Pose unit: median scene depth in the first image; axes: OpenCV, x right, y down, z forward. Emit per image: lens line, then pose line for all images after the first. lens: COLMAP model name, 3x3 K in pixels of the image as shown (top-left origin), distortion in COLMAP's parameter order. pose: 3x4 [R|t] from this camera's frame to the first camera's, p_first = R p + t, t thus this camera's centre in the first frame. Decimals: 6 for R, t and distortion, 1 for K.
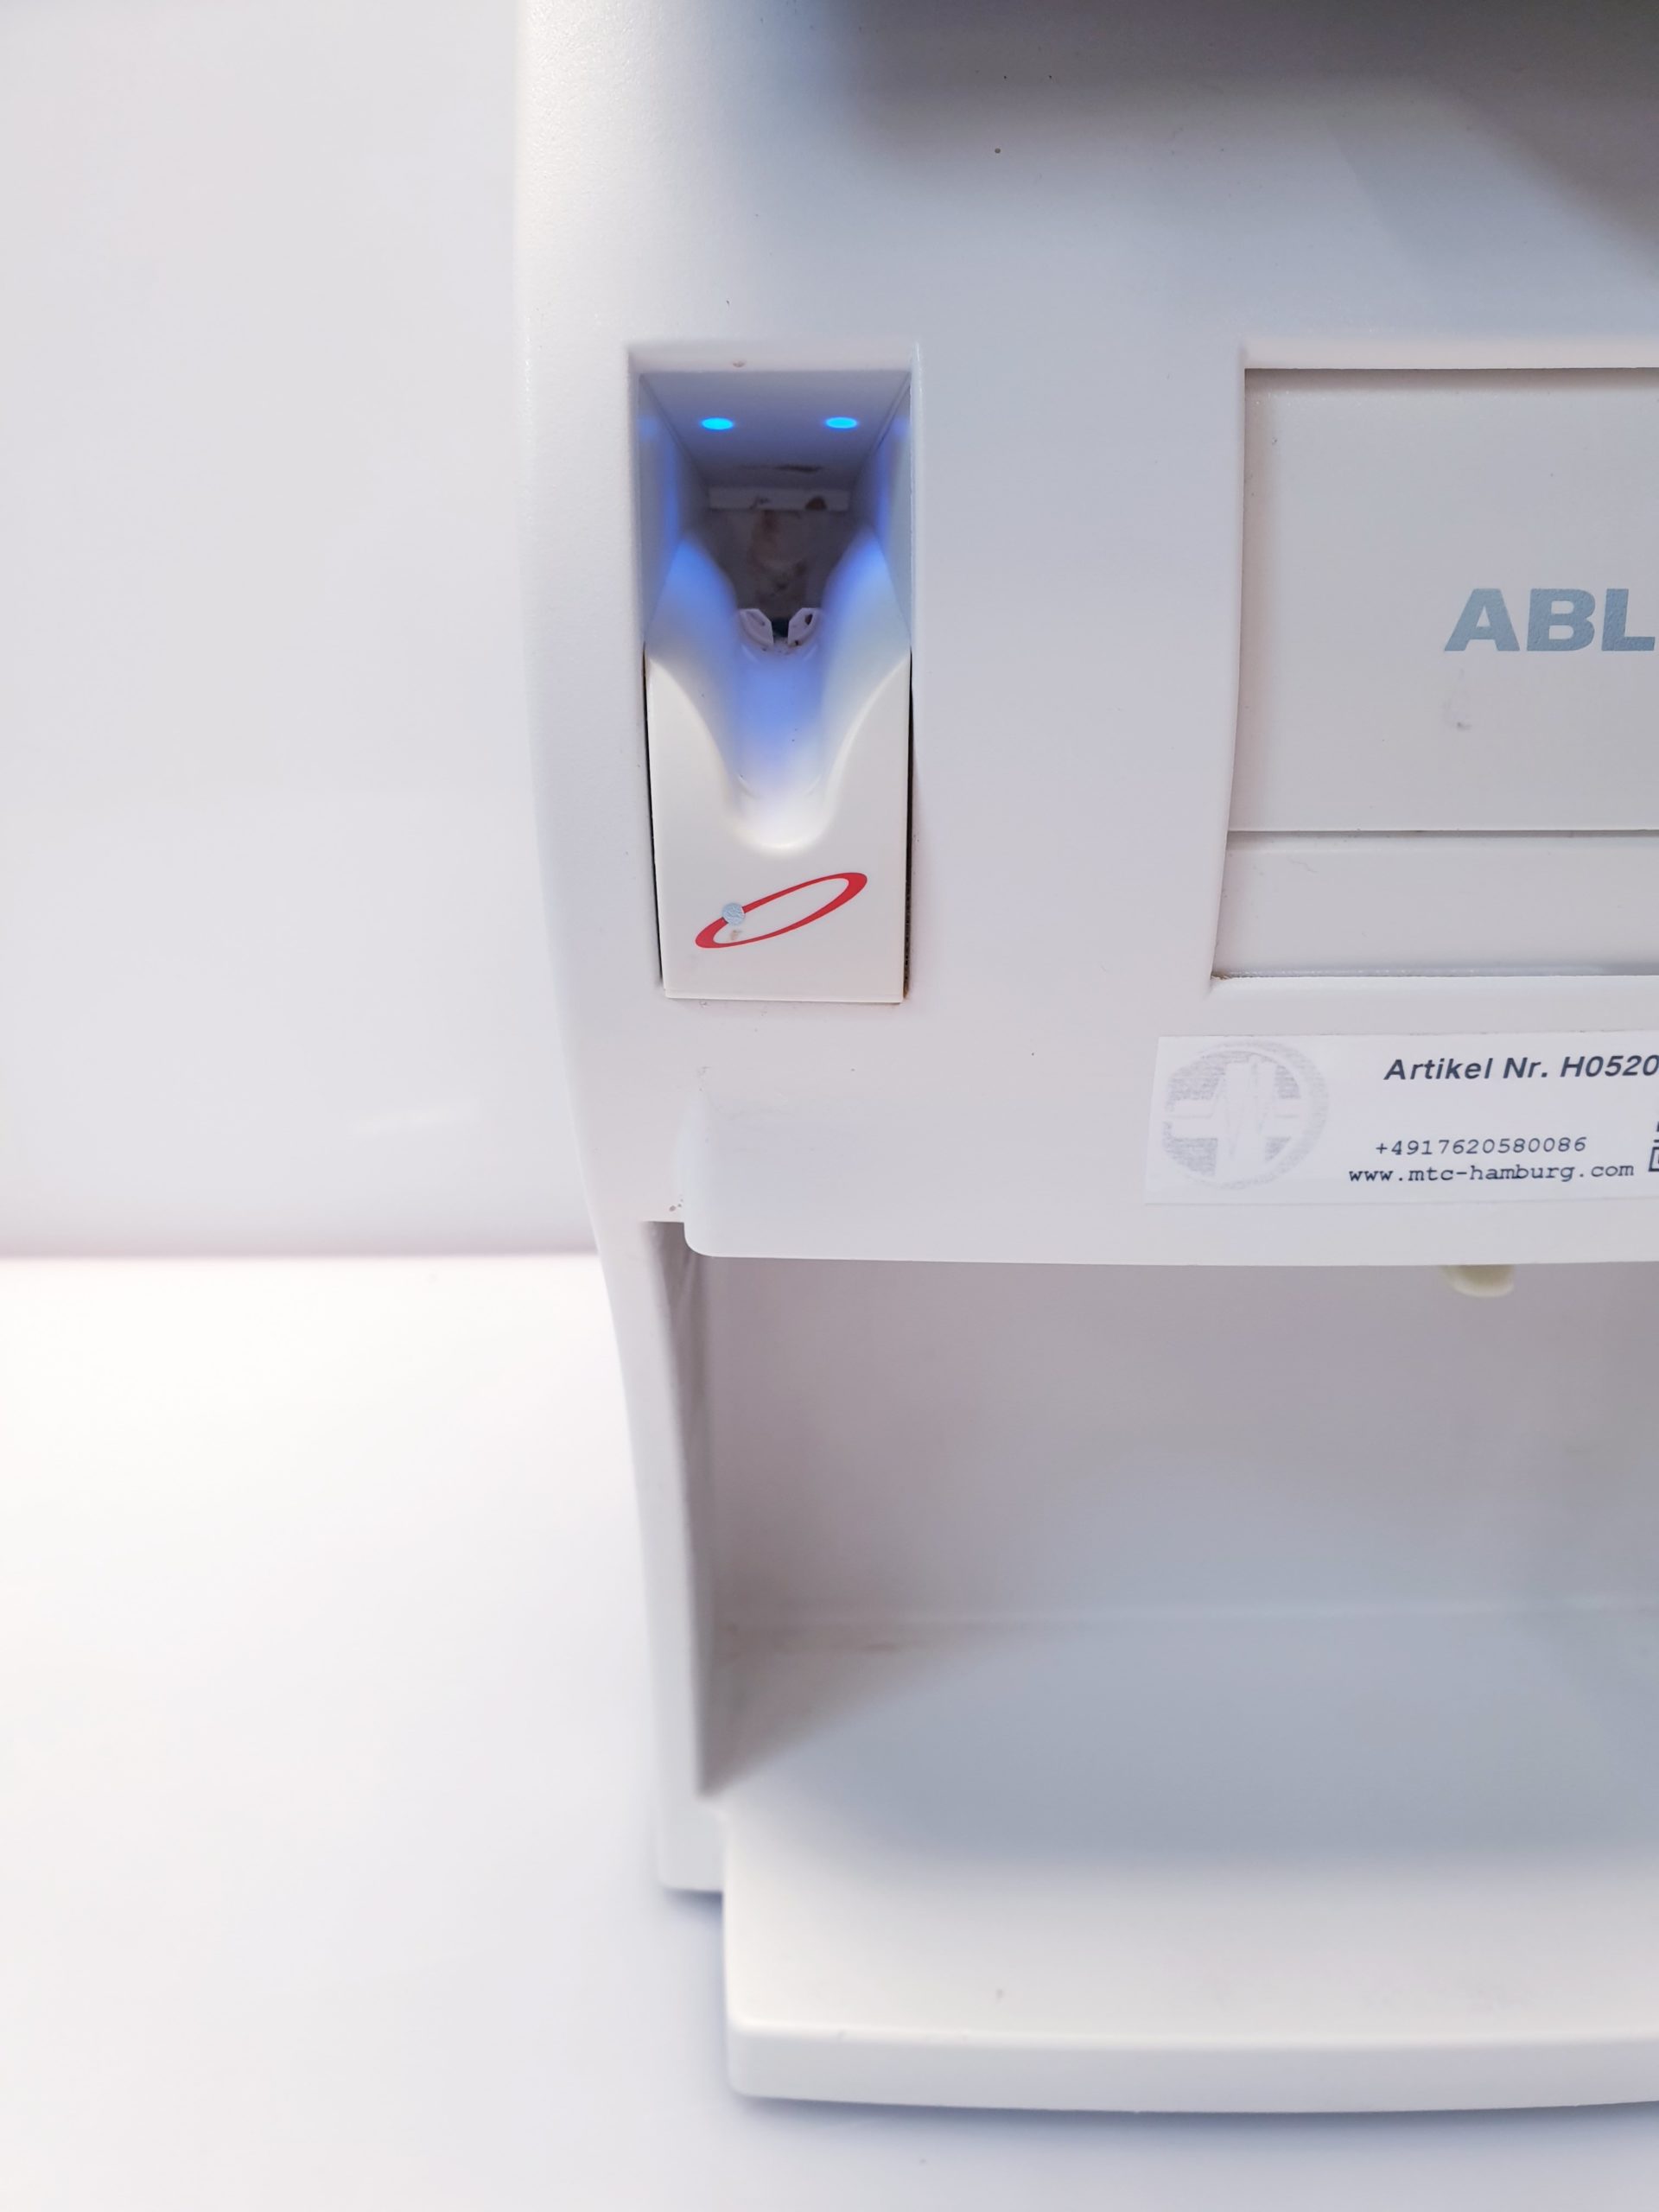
lens RADIAL K [[1801.7, 0, 825.4], [0, 1801.7, 1134.5], [0, 0, 1]] dist [0.063862, -0.224807]
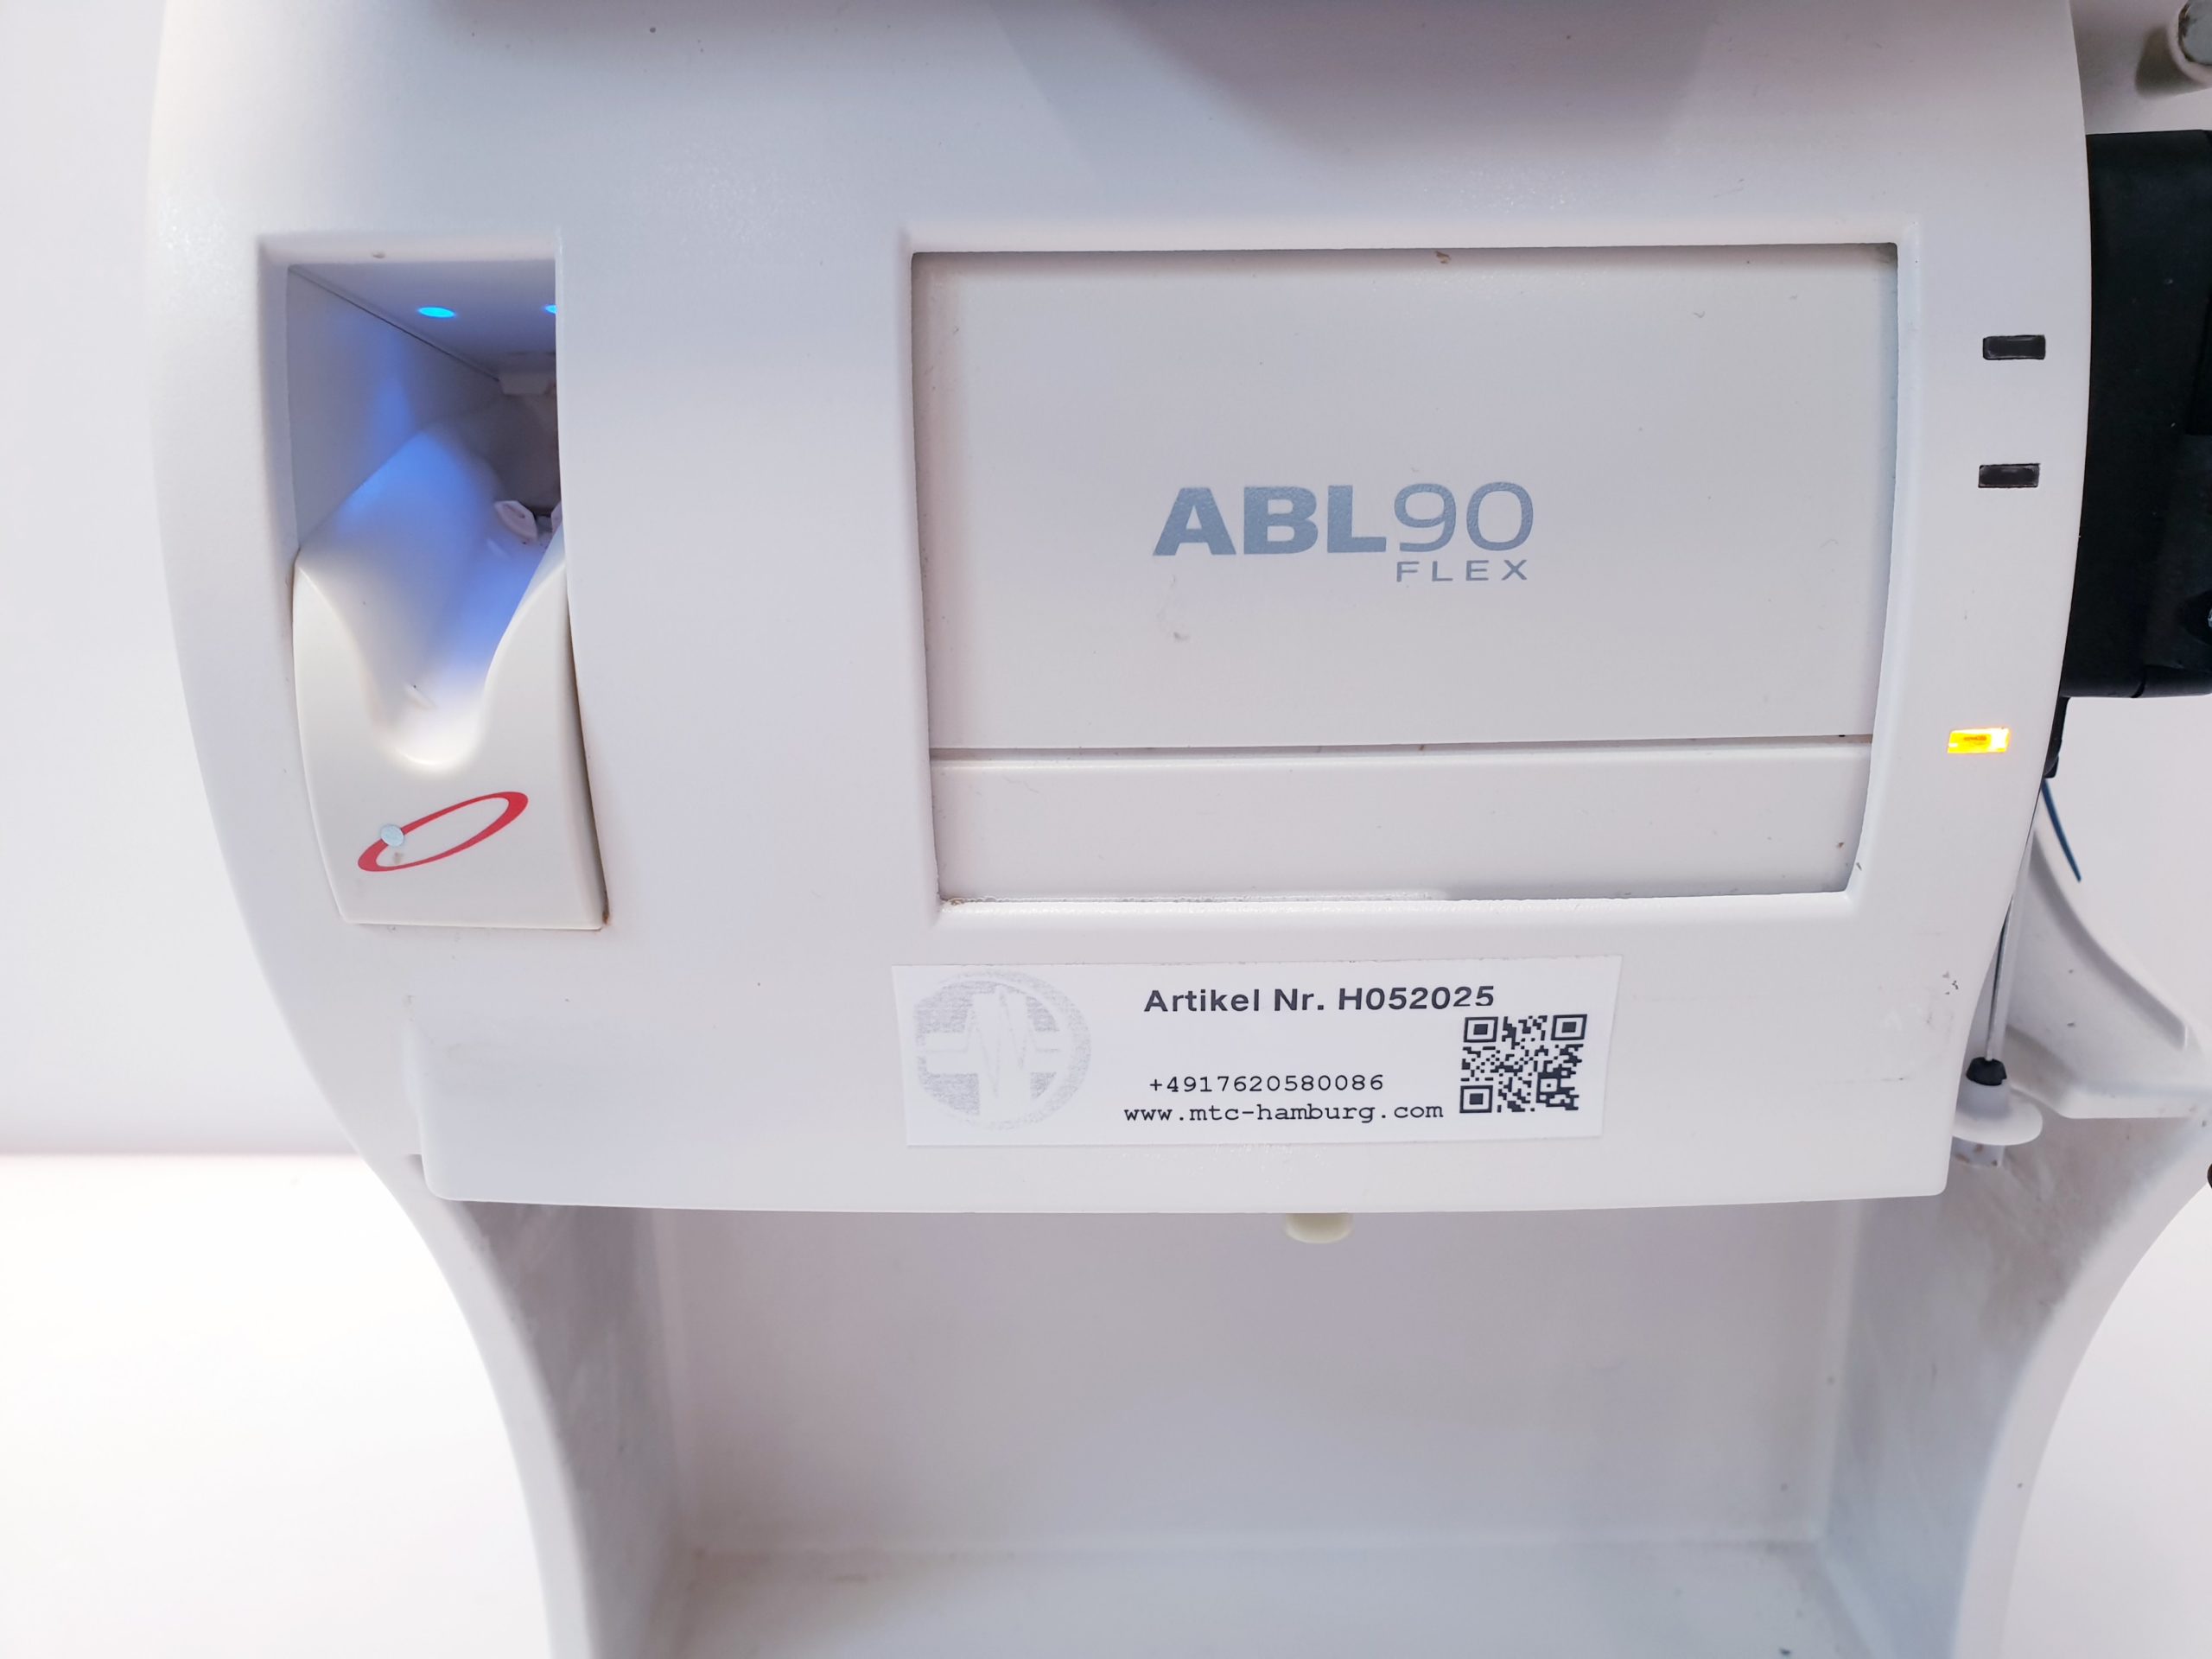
lens RADIAL K [[1747.3, 0, 1106.0], [0, 1747.3, 829.5], [0, 0, 1]] dist [0.171262, -0.487605]
pose [[0.999671, 0.001224, -0.025625, 0.312295], [-0.003167, 0.997109, -0.075916, -0.055153], [0.025458, 0.075973, 0.996785, 0.109669]]
